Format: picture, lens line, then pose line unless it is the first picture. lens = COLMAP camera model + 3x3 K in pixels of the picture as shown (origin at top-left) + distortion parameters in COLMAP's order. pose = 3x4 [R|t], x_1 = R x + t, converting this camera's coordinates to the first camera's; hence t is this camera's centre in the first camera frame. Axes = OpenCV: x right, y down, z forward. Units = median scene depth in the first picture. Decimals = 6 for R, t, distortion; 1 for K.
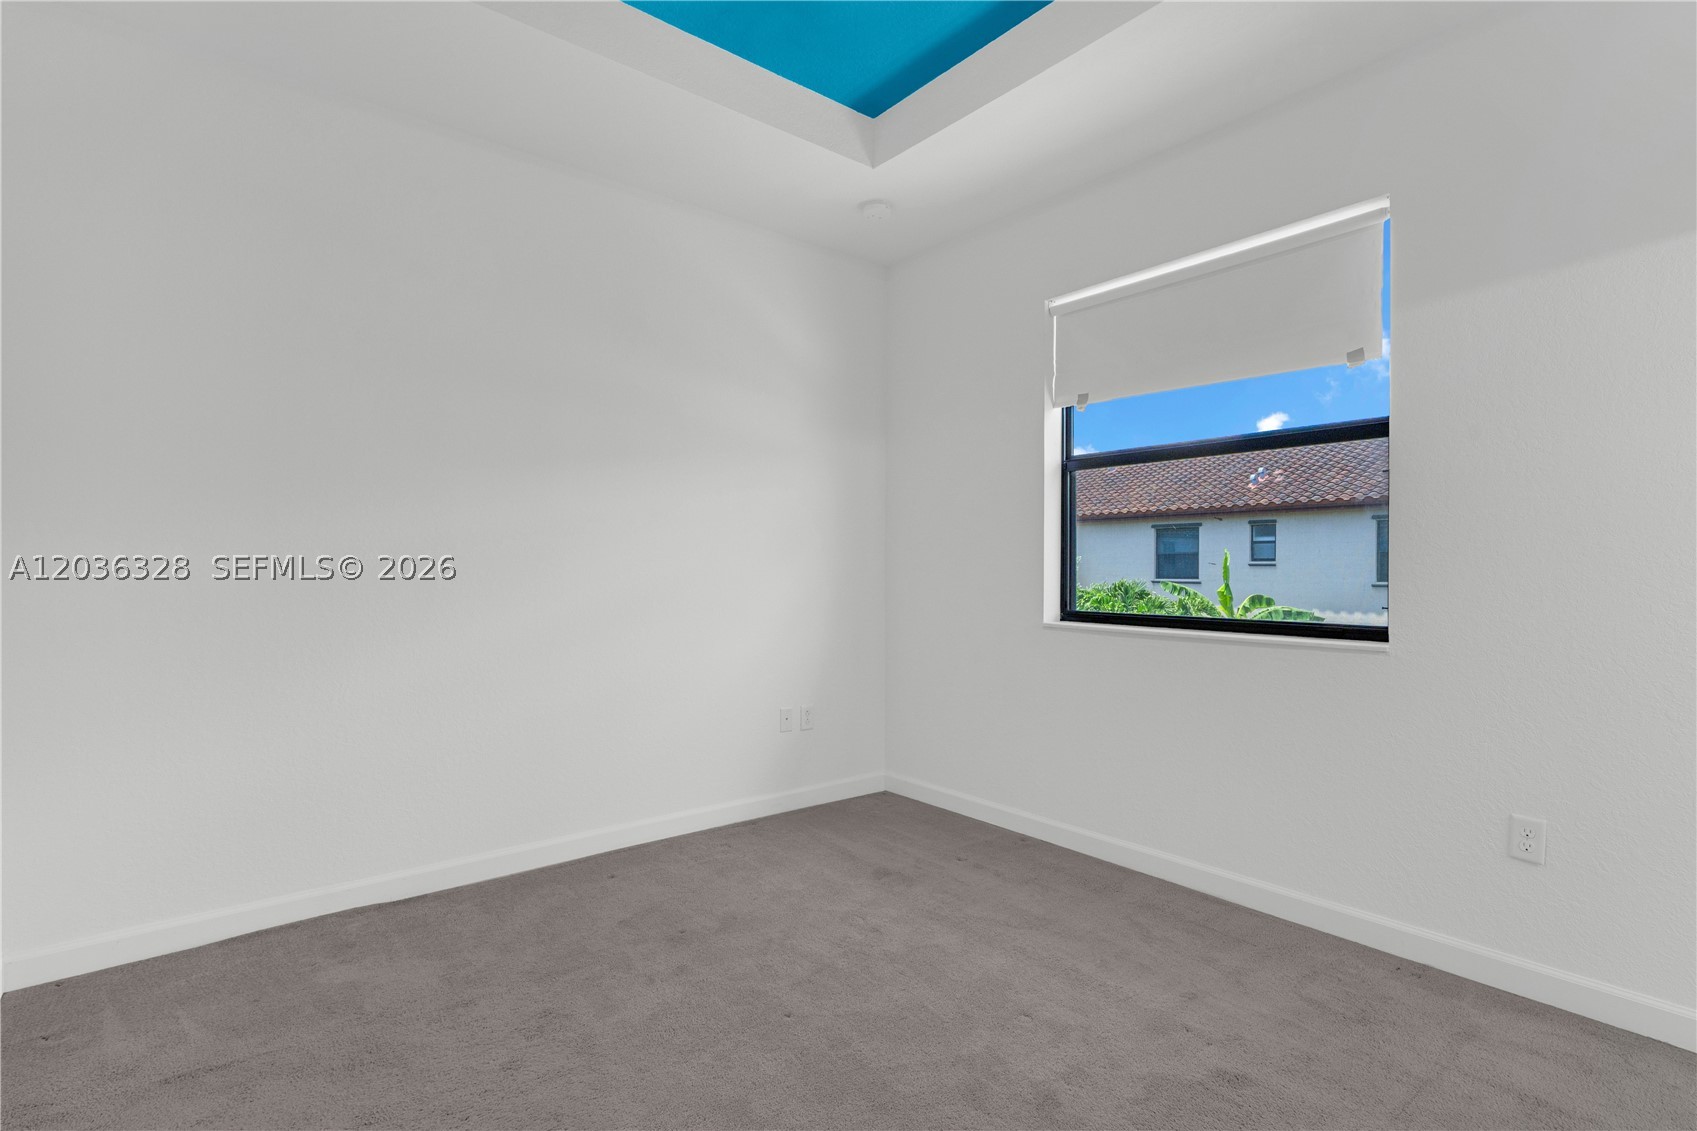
lens RADIAL K [[796.3, 0, 848.2], [0, 796.3, 567.0], [0, 0, 1]] dist [-0.003632, -0.000076]
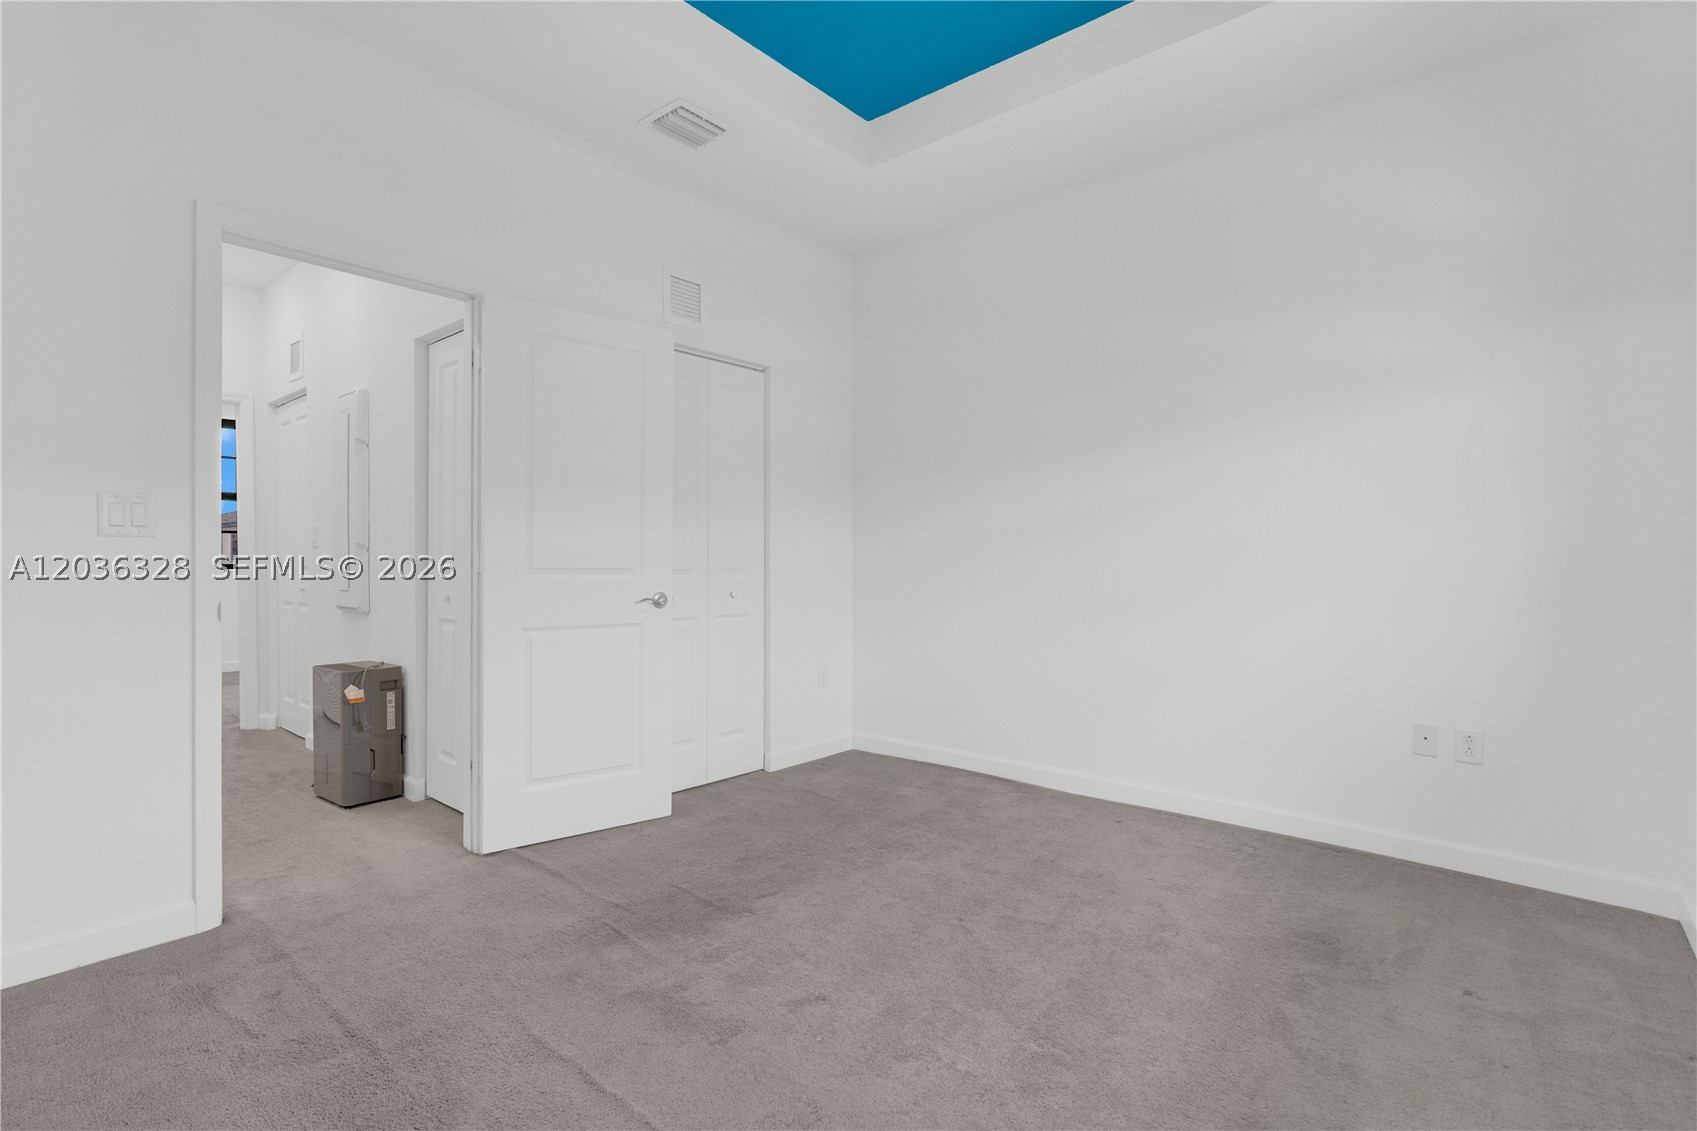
lens RADIAL K [[796.3, 0, 840.2], [0, 796.3, 566.0], [0, 0, 1]] dist [-0.003632, -0.000076]
pose [[0.171402, 0.003427, -0.985195, 0.820431], [-0.000574, 0.999994, 0.003379, 0.045733], [0.985201, -0.000014, 0.171403, 0.520412]]
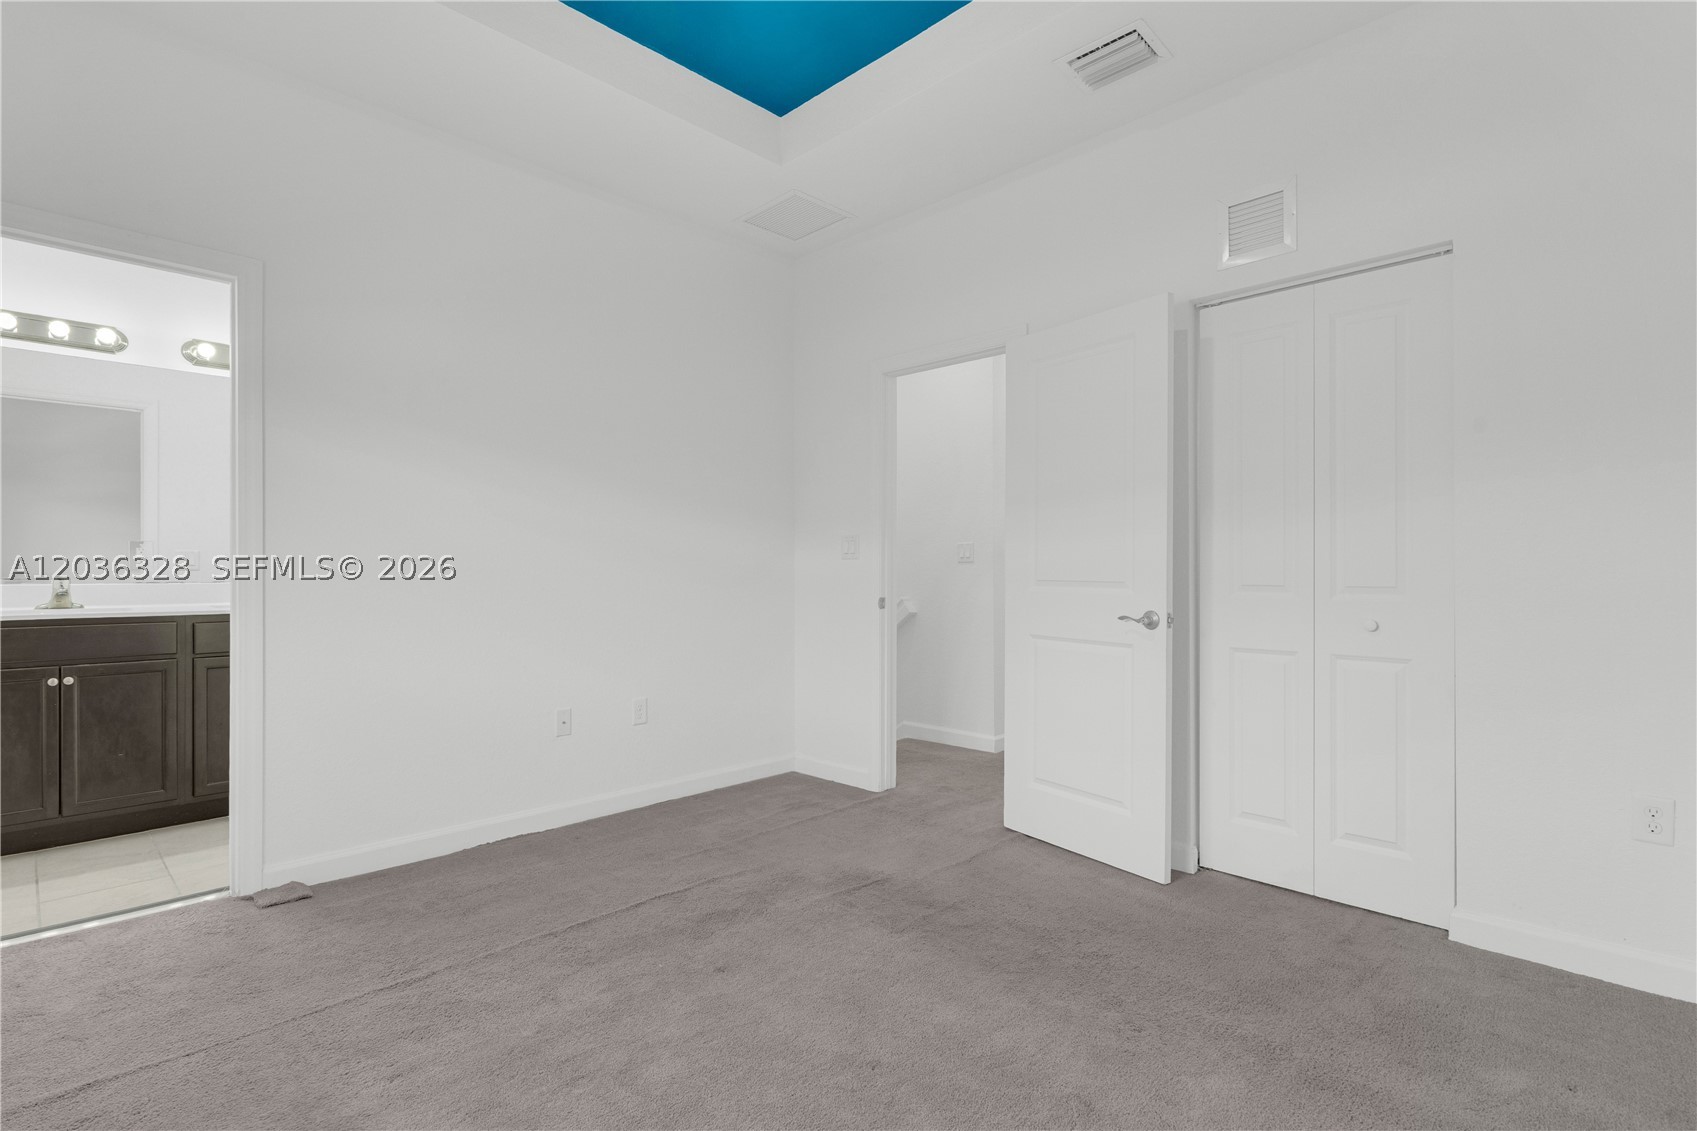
lens RADIAL K [[796.3, 0, 840.5], [0, 796.3, 568.1], [0, 0, 1]] dist [-0.003632, -0.000076]
pose [[-0.993771, -0.003856, -0.111374, 0.031045], [-0.003517, 0.999989, -0.003240, 0.039649], [0.111386, -0.002828, -0.993773, 1.491119]]
